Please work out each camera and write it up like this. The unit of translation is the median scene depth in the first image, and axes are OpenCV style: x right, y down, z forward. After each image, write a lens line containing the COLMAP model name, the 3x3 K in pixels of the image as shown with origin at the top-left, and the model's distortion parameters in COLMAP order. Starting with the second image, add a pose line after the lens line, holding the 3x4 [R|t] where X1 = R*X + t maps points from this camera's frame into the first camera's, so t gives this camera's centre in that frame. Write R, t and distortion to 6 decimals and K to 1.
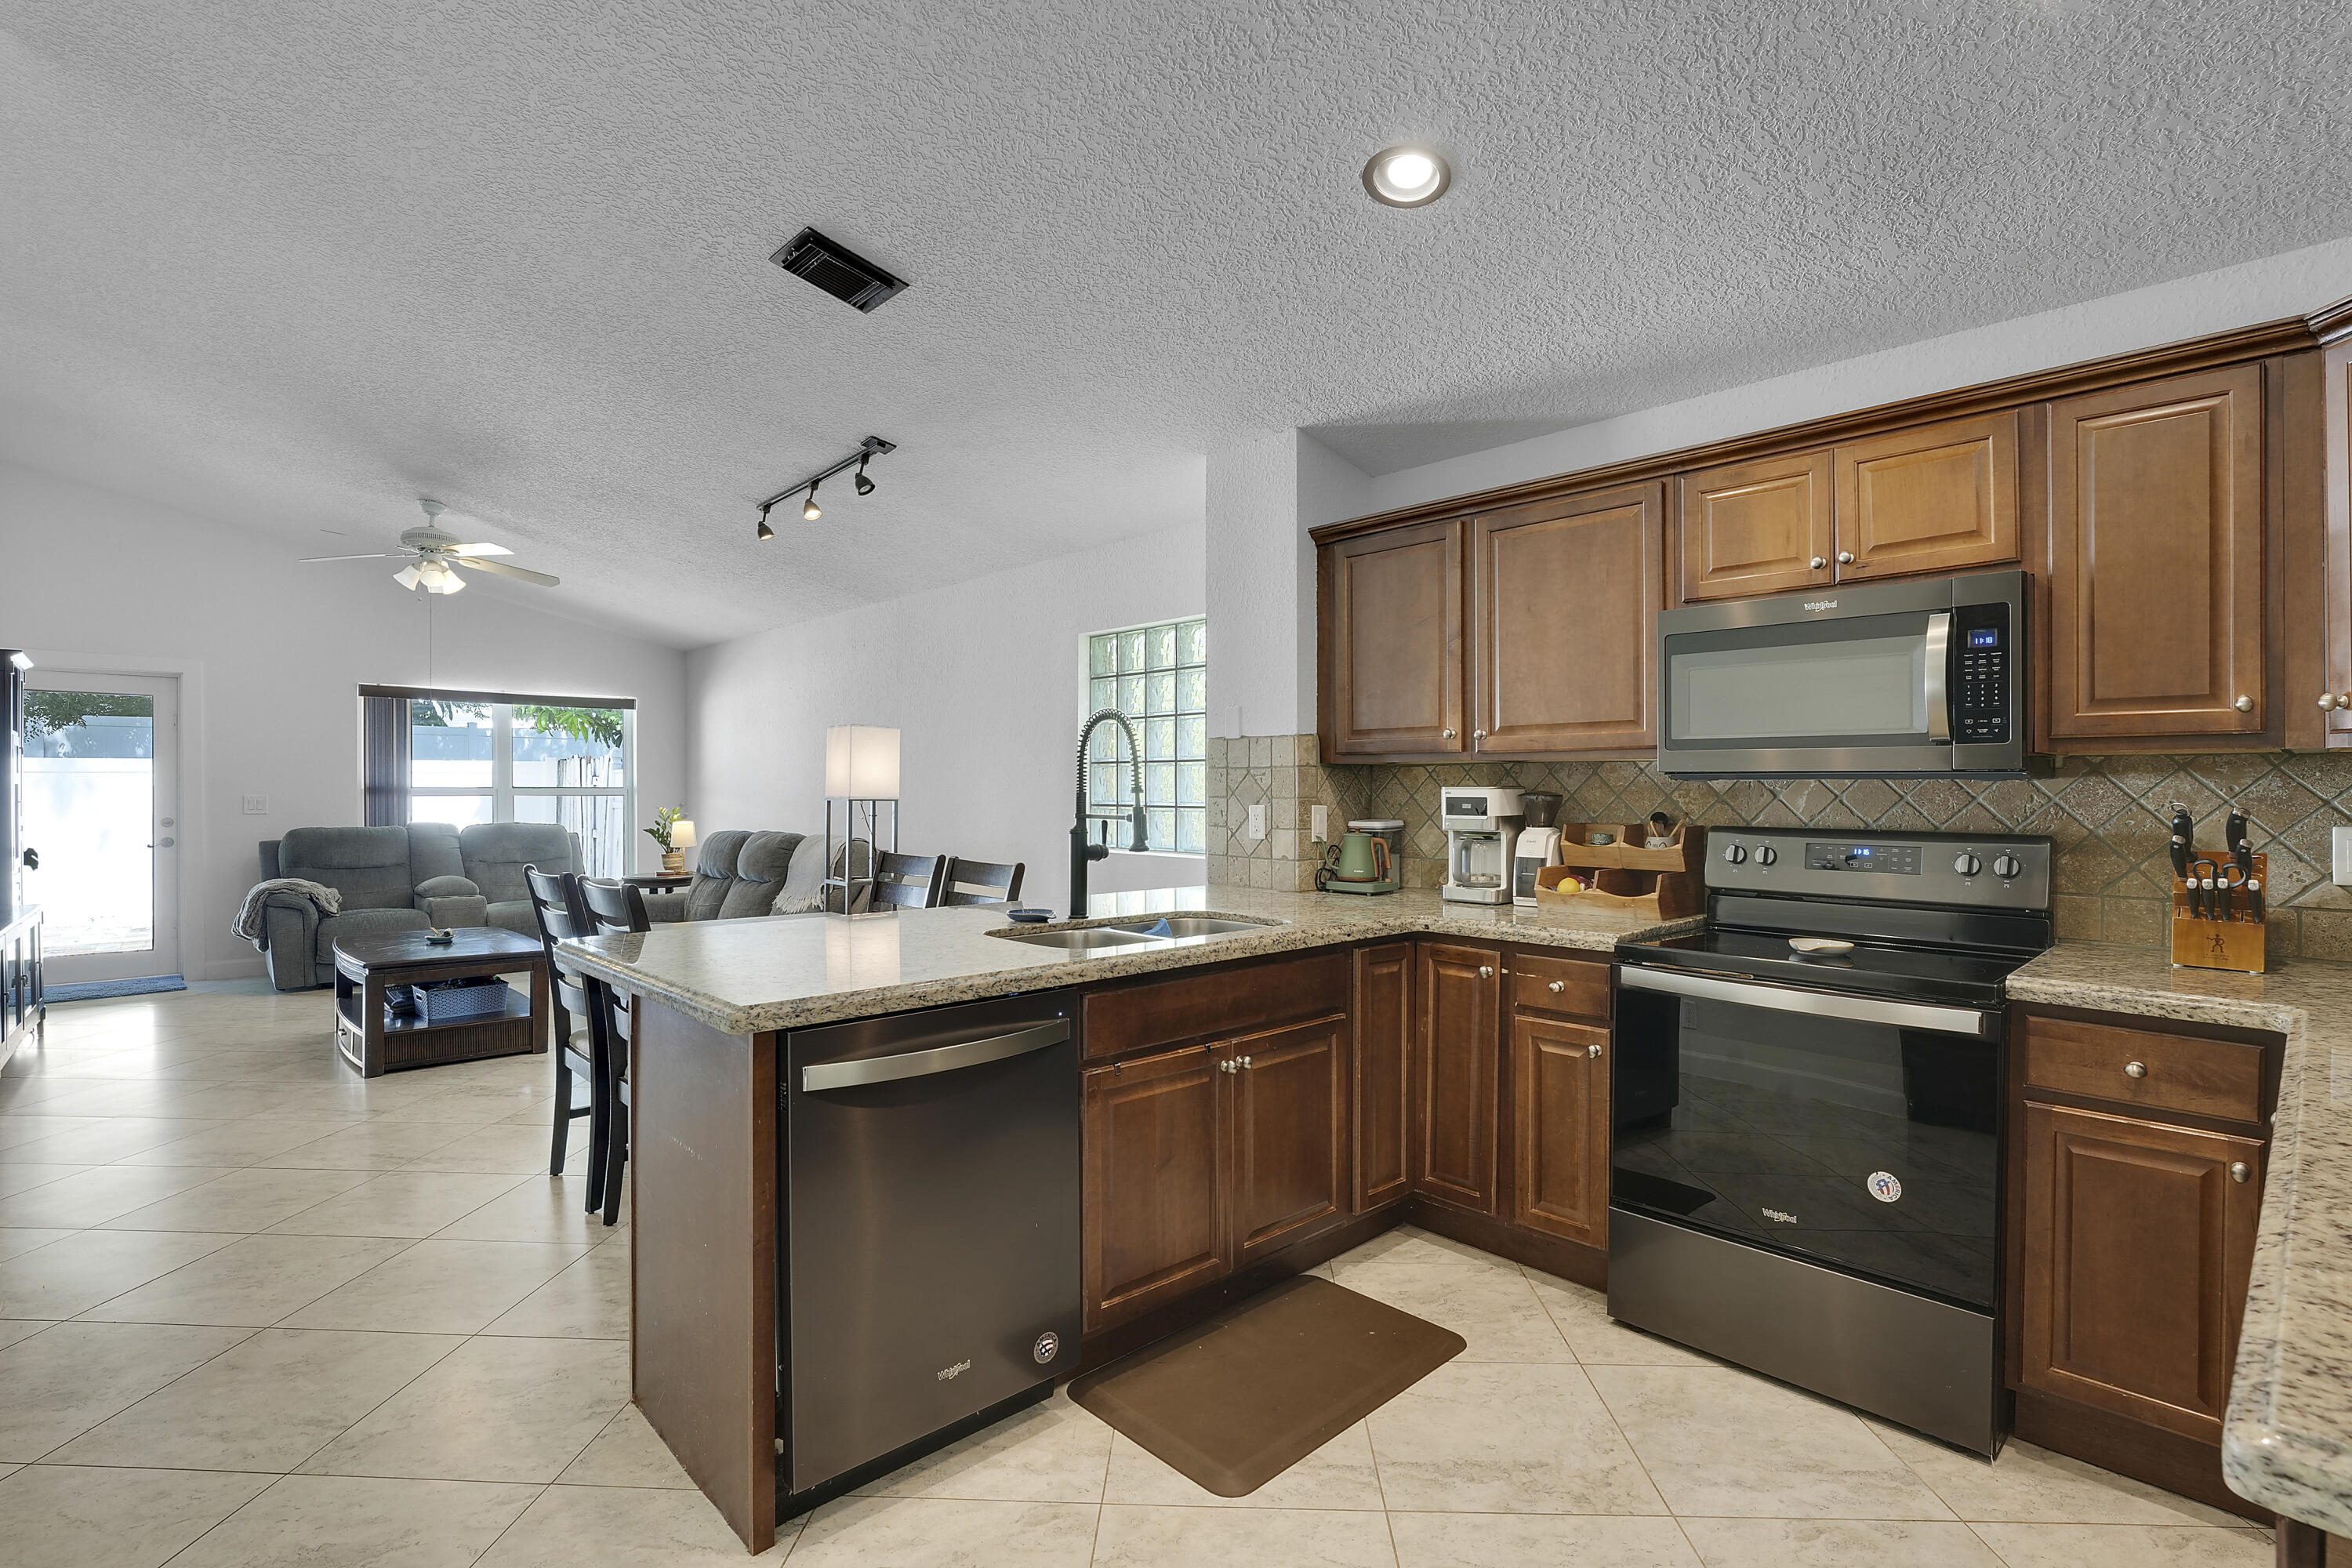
lens RADIAL K [[1073.0, 0, 1195.4], [0, 1073.0, 785.9], [0, 0, 1]] dist [-0.012560, -0.000414]
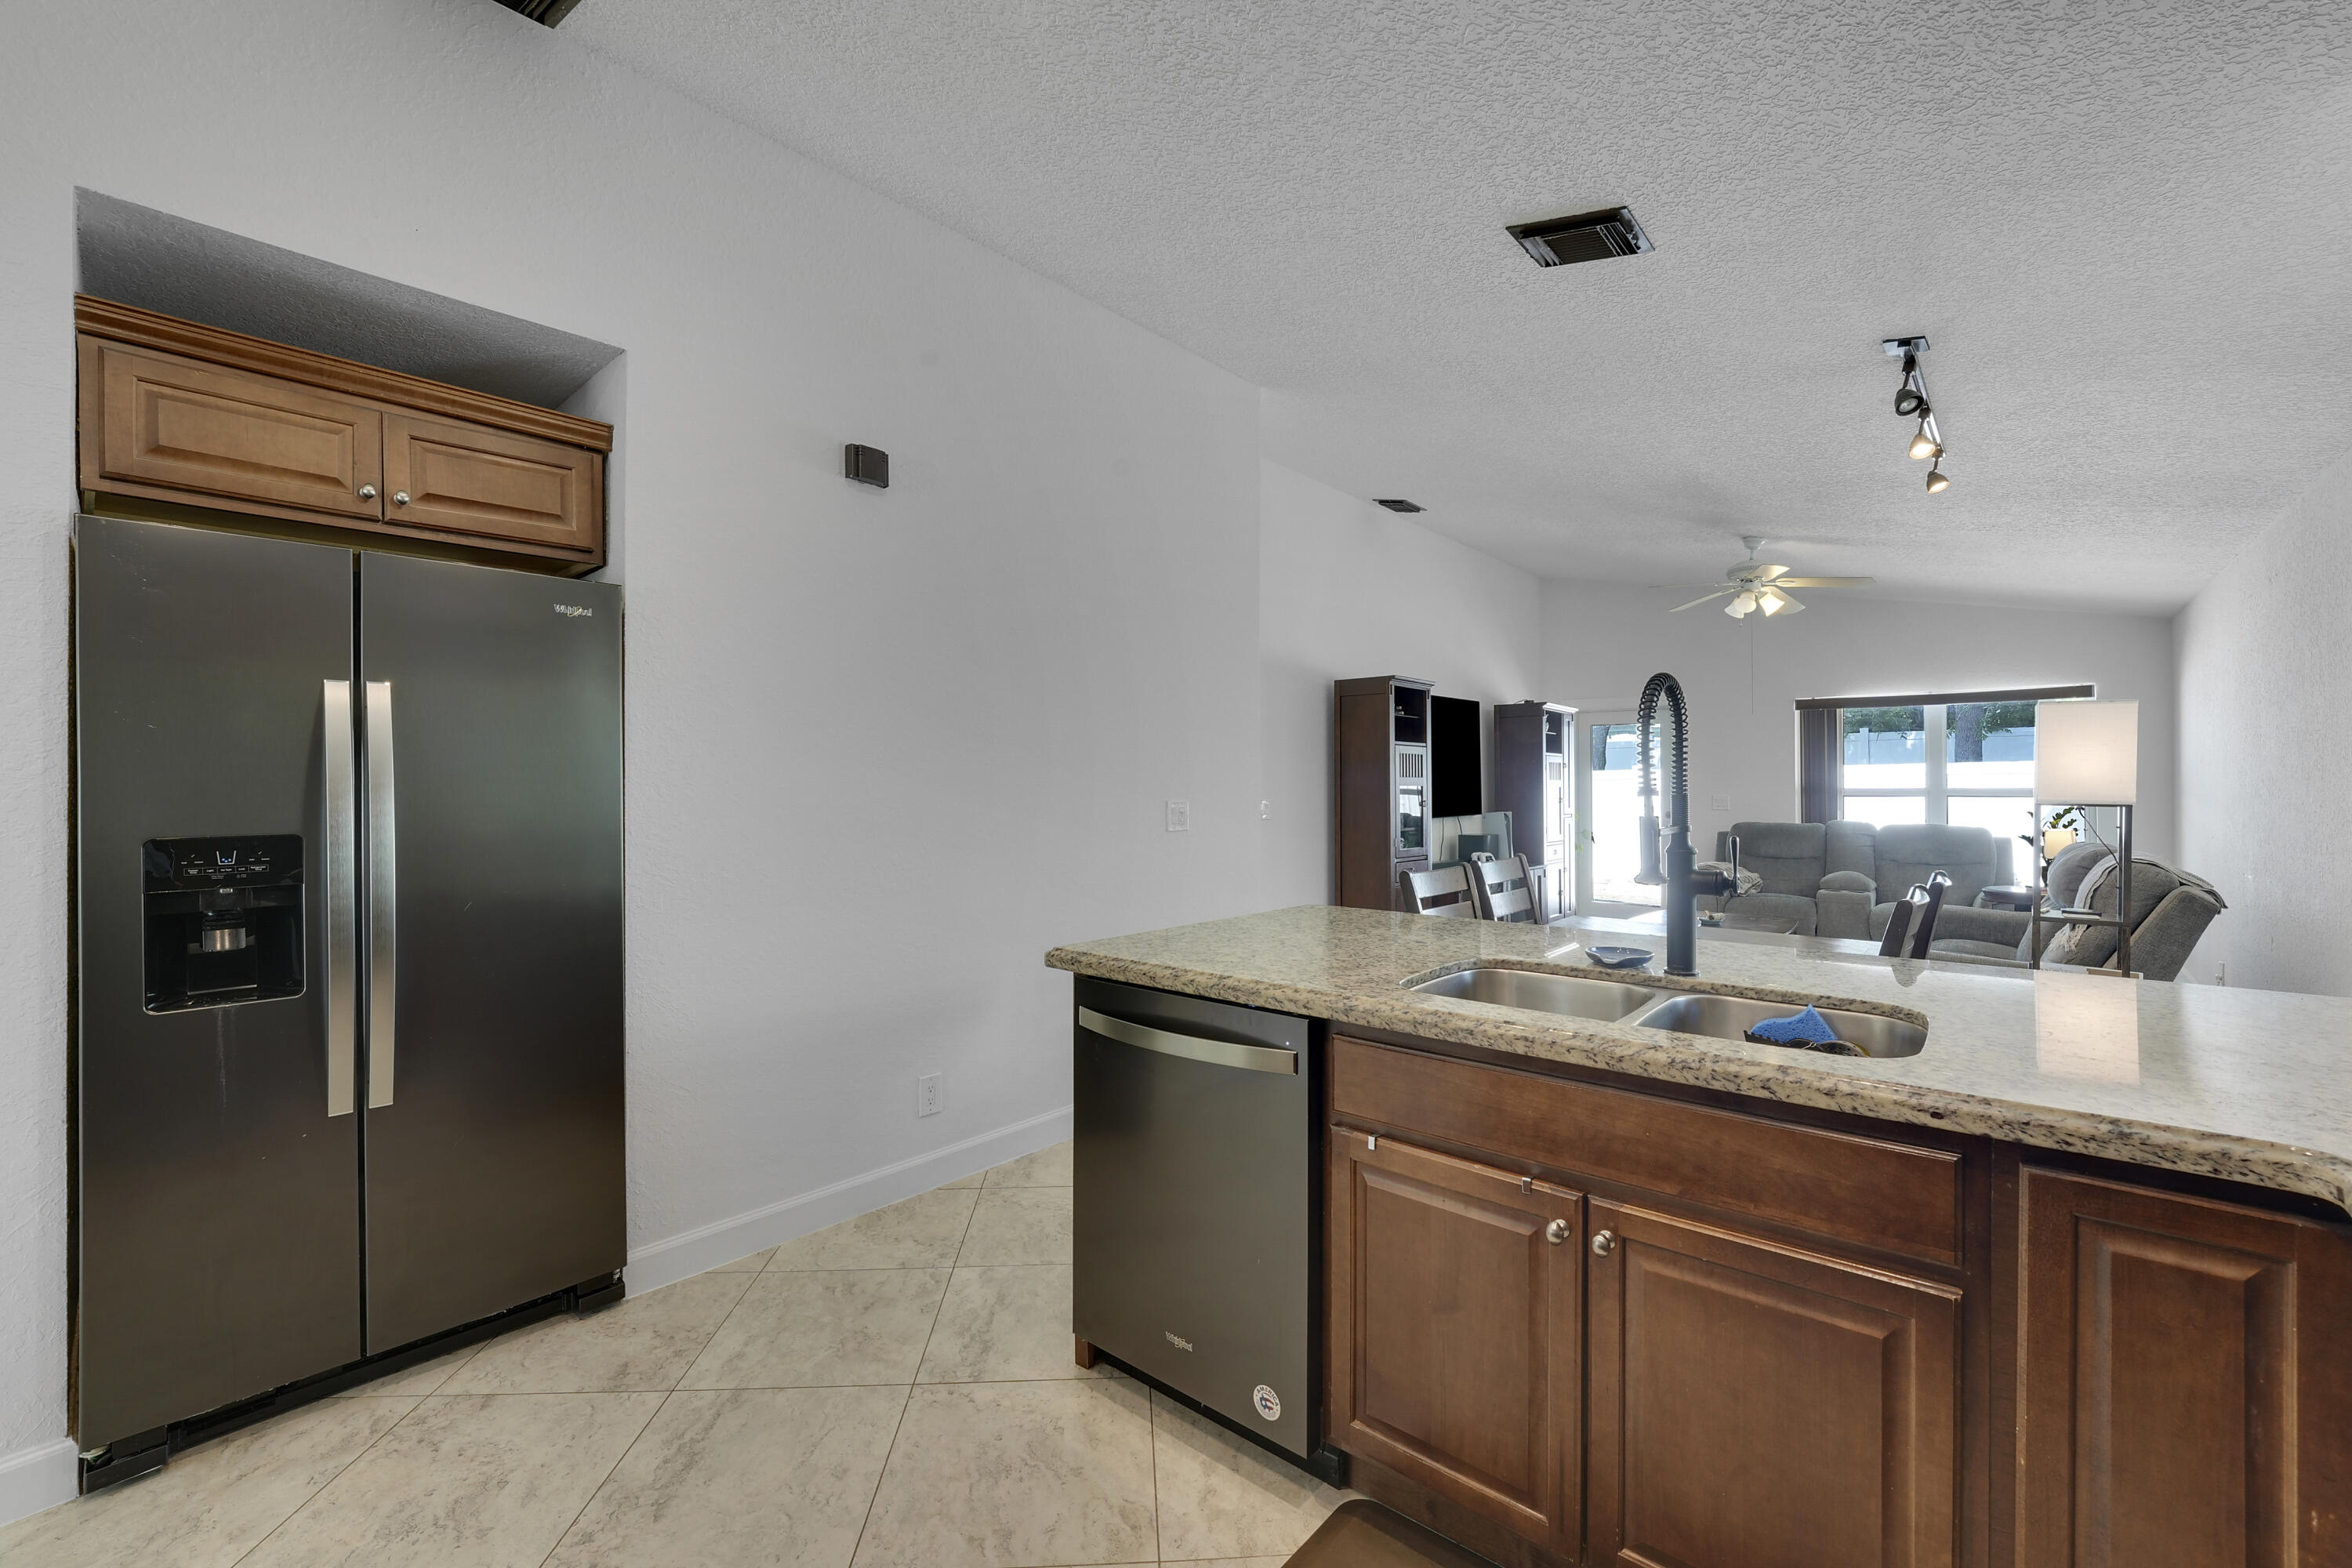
lens RADIAL K [[968.6, 0, 1183.7], [0, 968.6, 778.8], [0, 0, 1]] dist [-0.022213, 0.001185]
pose [[0.095641, -0.011246, -0.995352, 0.446923], [0.001799, 0.999936, -0.011125, 0.001396], [0.995414, -0.000726, 0.095655, 0.563721]]
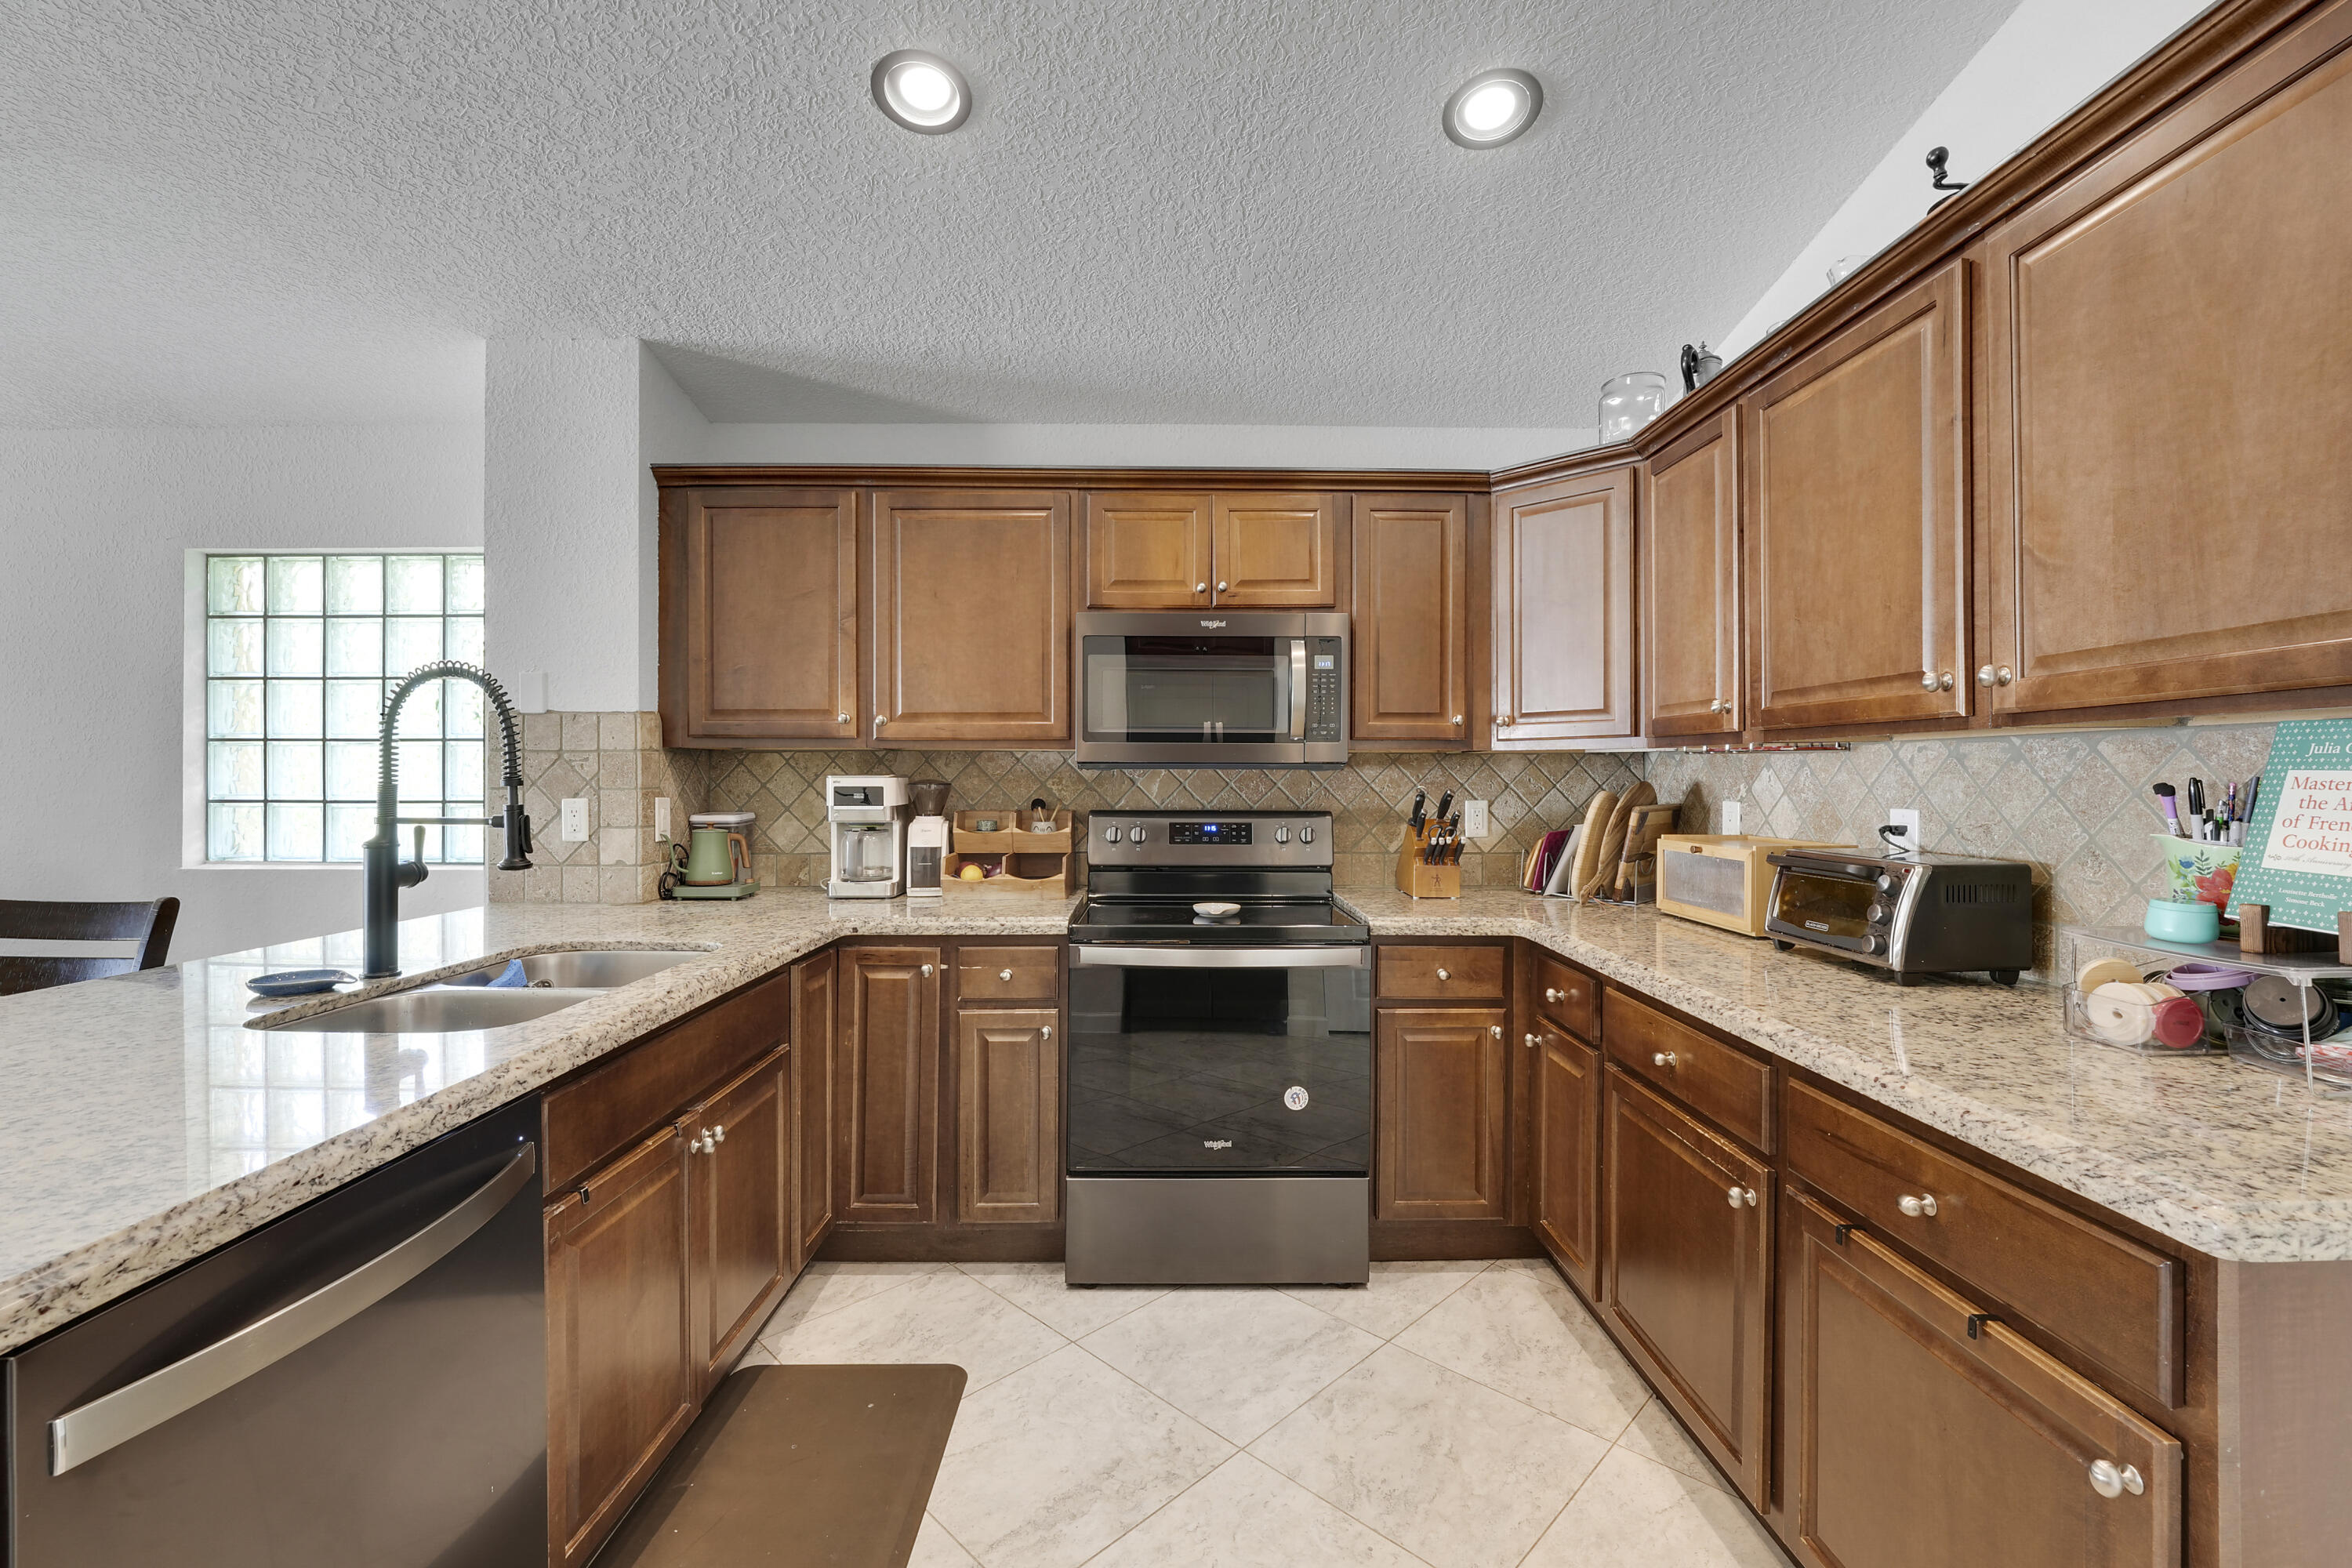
lens RADIAL K [[969.1, 0, 1174.9], [0, 969.1, 773.1], [0, 0, 1]] dist [-0.024414, 0.000029]
pose [[0.684163, 0.000991, 0.729328, -0.180380], [-0.000315, 0.999999, -0.001063, -0.000284], [-0.729329, 0.000497, 0.684163, 0.224426]]
